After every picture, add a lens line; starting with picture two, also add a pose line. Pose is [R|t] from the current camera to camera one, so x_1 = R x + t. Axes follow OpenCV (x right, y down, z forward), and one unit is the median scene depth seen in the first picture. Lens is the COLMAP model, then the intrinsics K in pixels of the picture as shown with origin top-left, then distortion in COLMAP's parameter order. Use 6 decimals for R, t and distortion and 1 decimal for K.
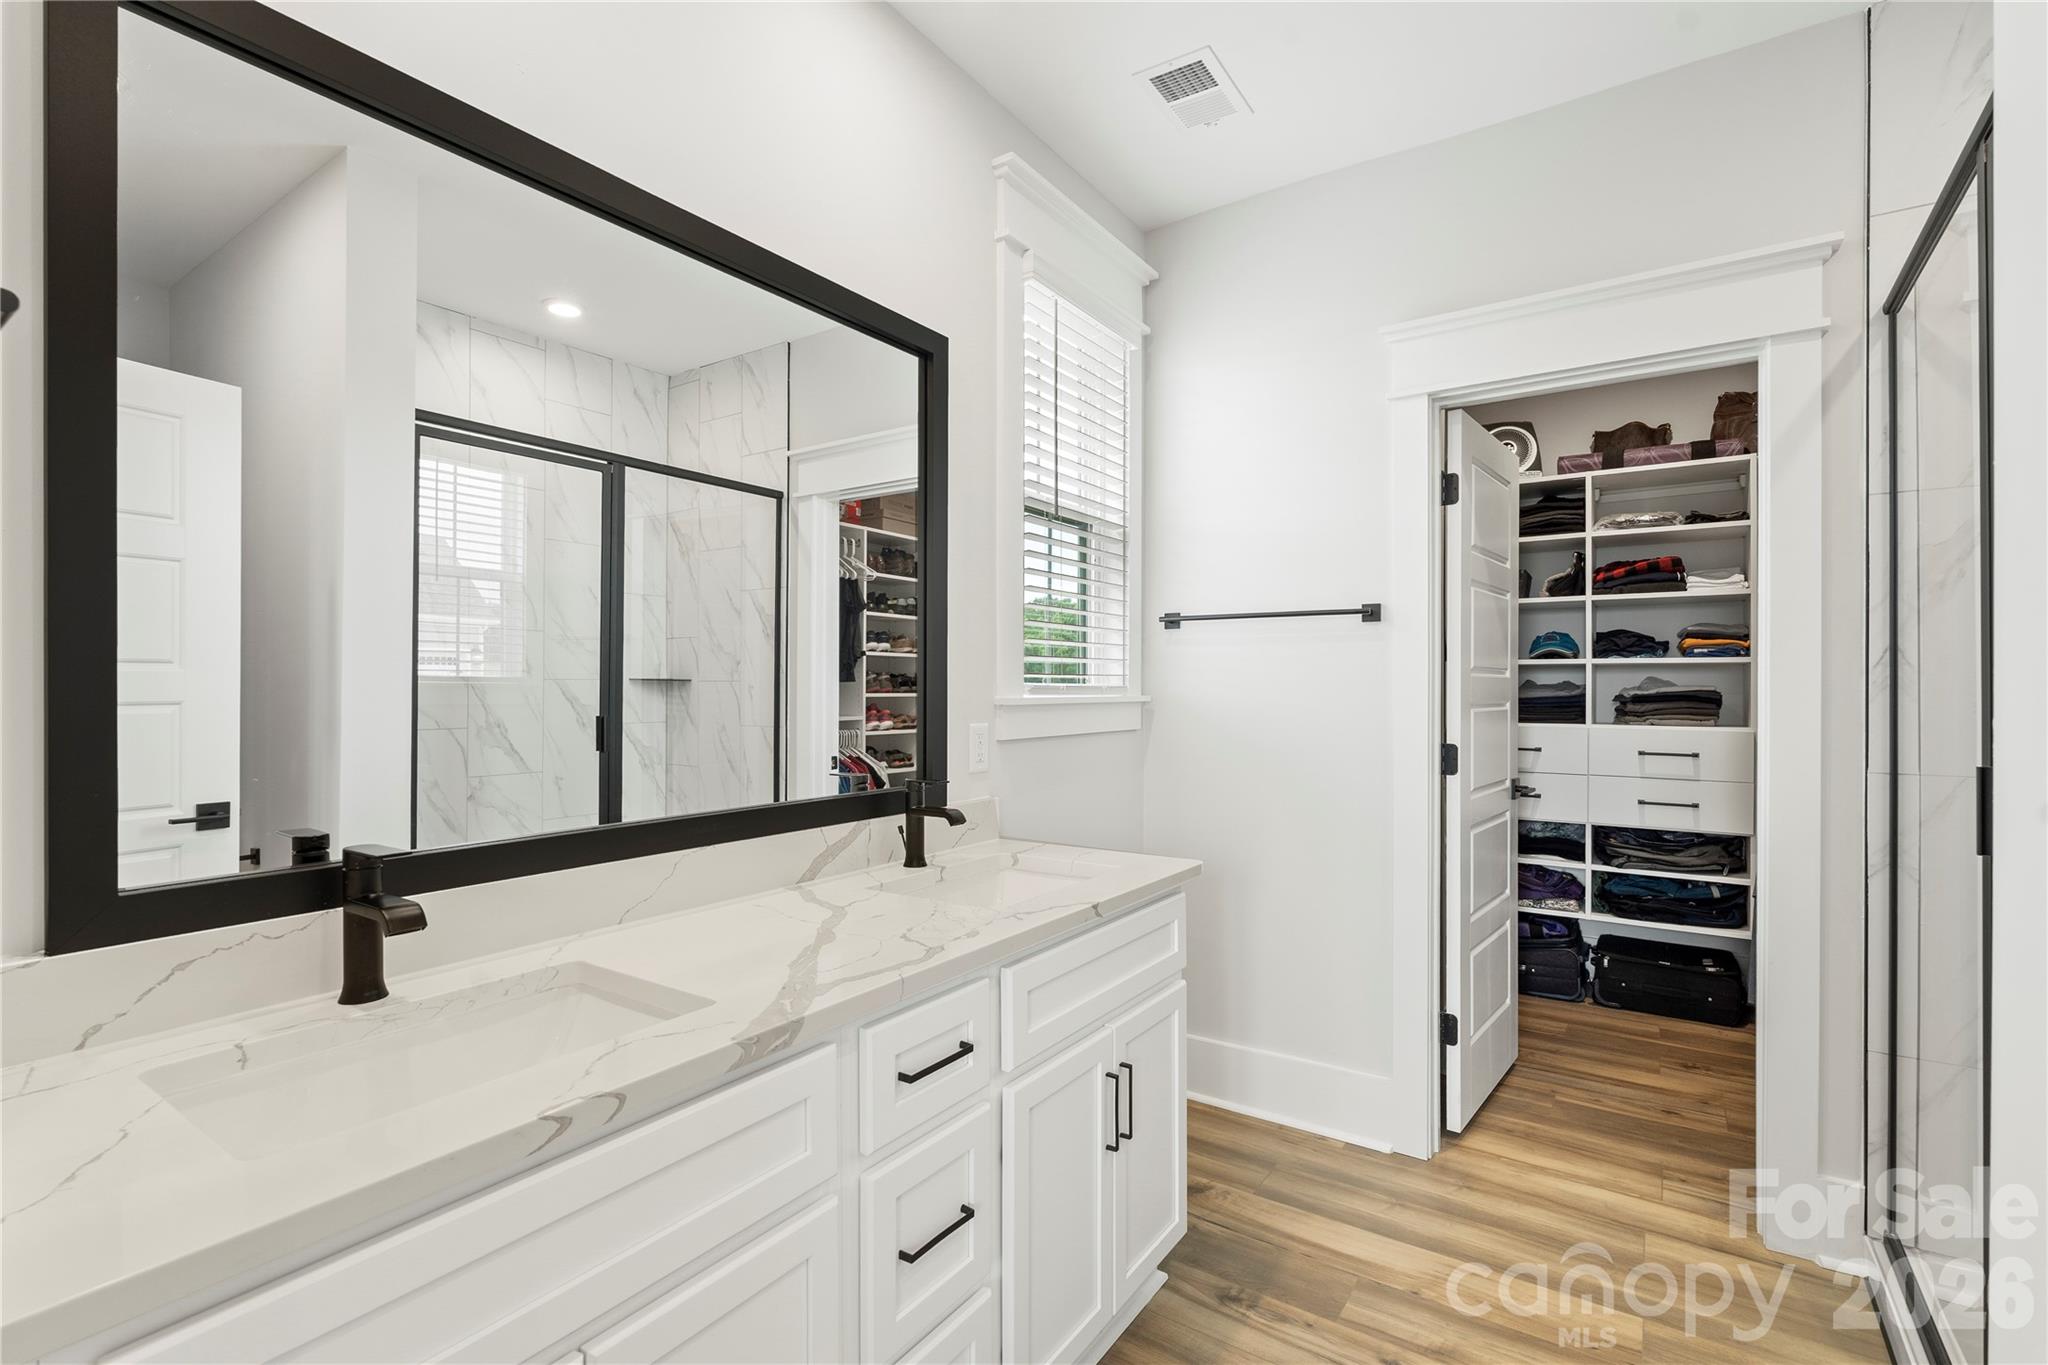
lens RADIAL K [[908.7, 0, 1024.0], [0, 908.7, 682.5], [0, 0, 1]] dist [0.001150, 0.000152]
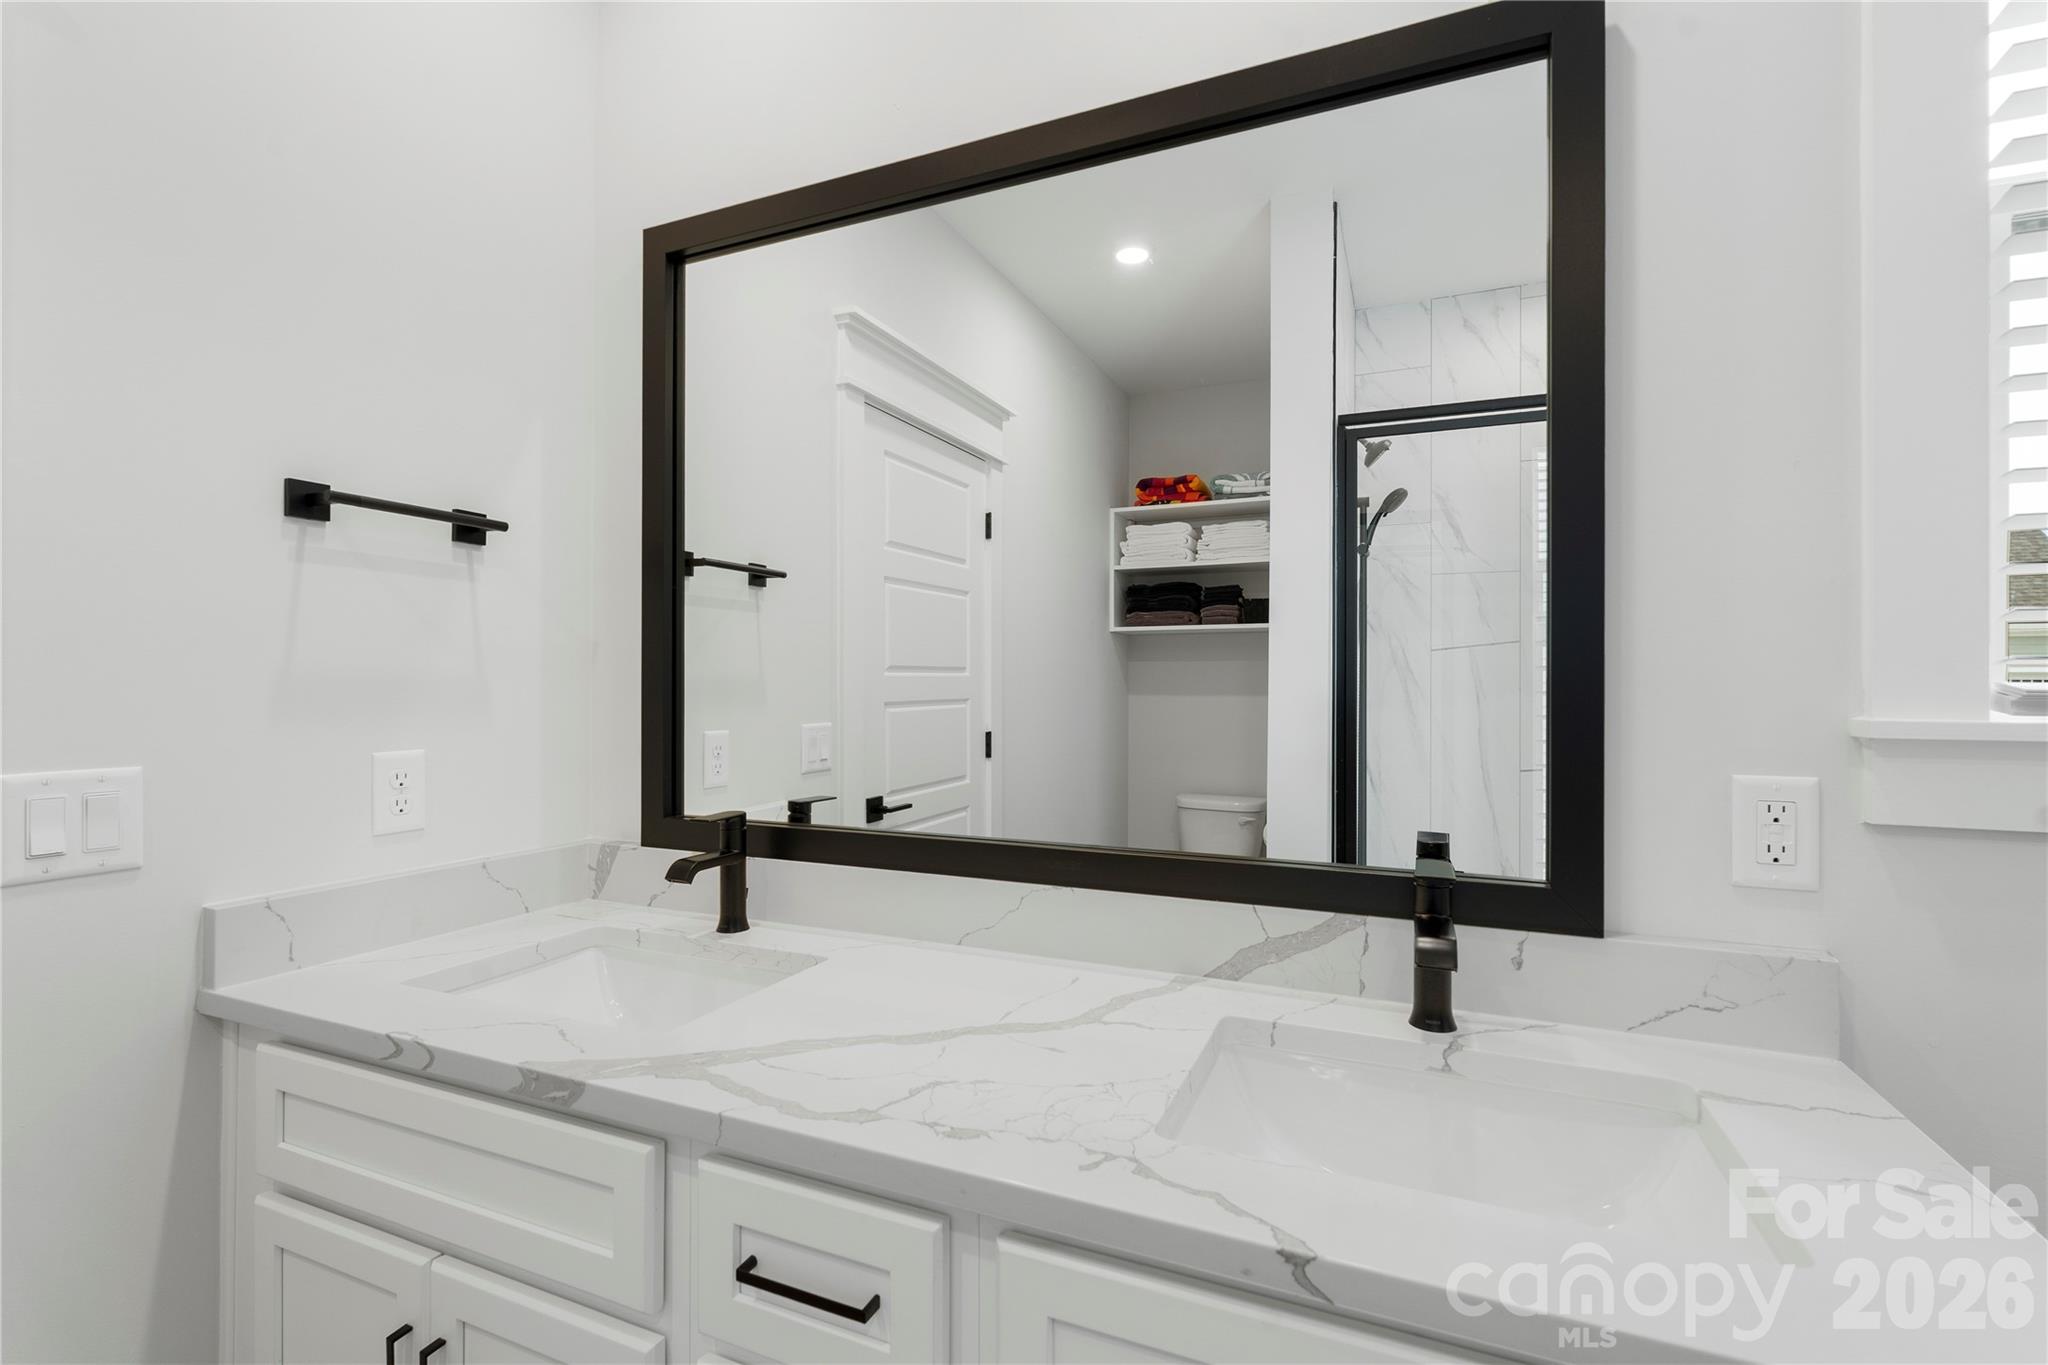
lens RADIAL K [[905.5, 0, 1036.1], [0, 905.5, 673.3], [0, 0, 1]] dist [0.000458, -0.000208]
pose [[0.208681, -0.012635, -0.977902, 0.384167], [0.000569, 0.999918, -0.012798, 0.000669], [0.977984, 0.002114, 0.208671, 0.711916]]
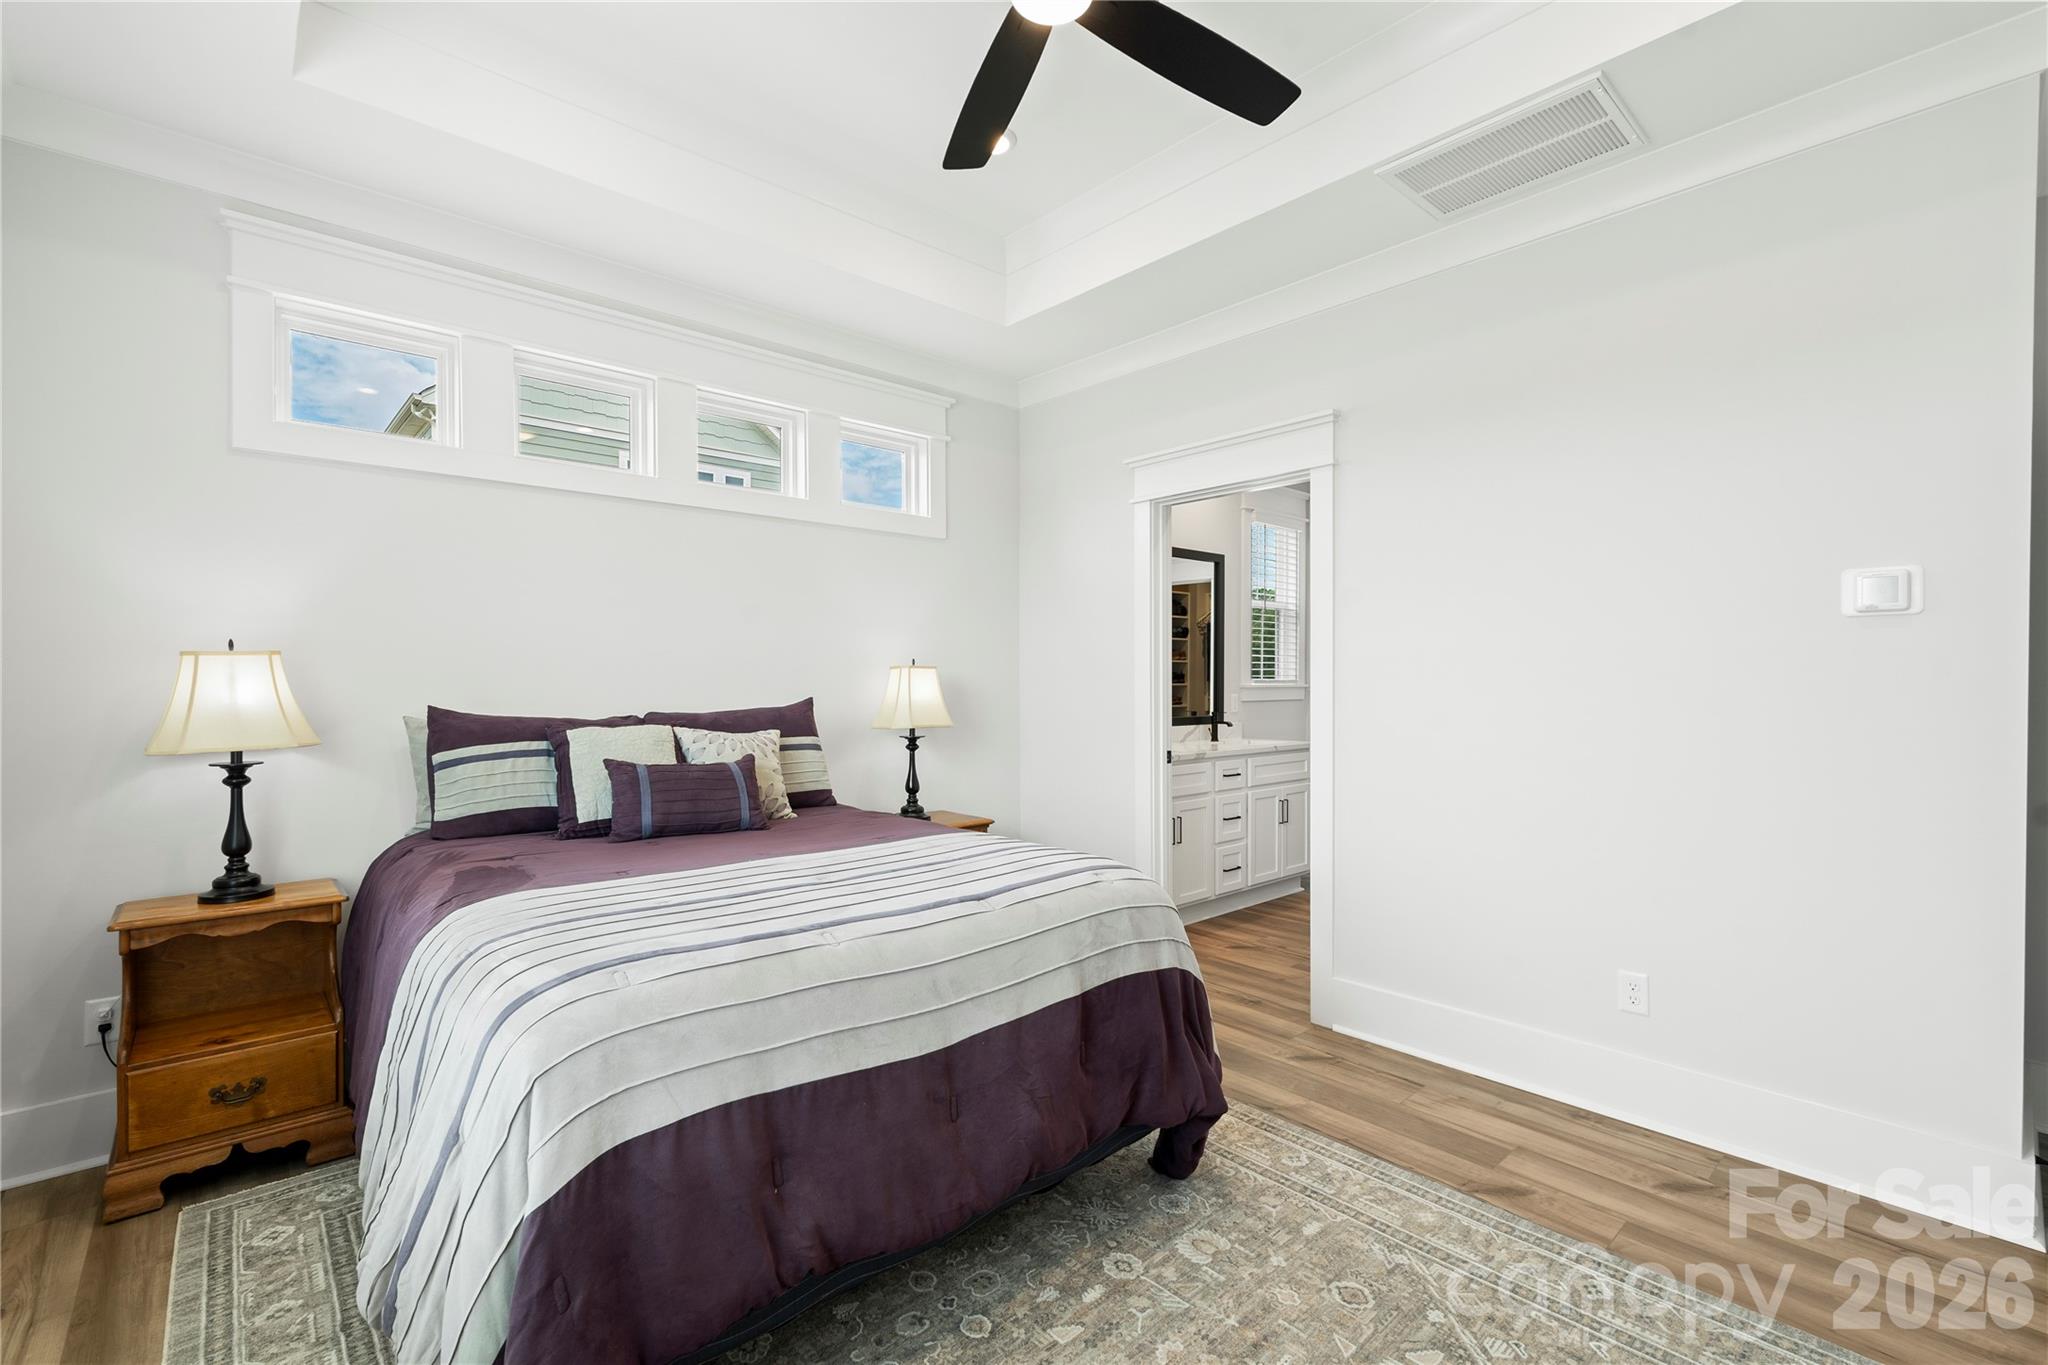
lens RADIAL K [[908.7, 0, 1024.0], [0, 908.7, 682.5], [0, 0, 1]] dist [0.001150, 0.000152]
pose [[0.972557, 0.001555, -0.232658, -0.038261], [-0.000632, 0.999992, 0.004043, 0.001219], [0.232662, -0.003785, 0.972550, -2.172597]]
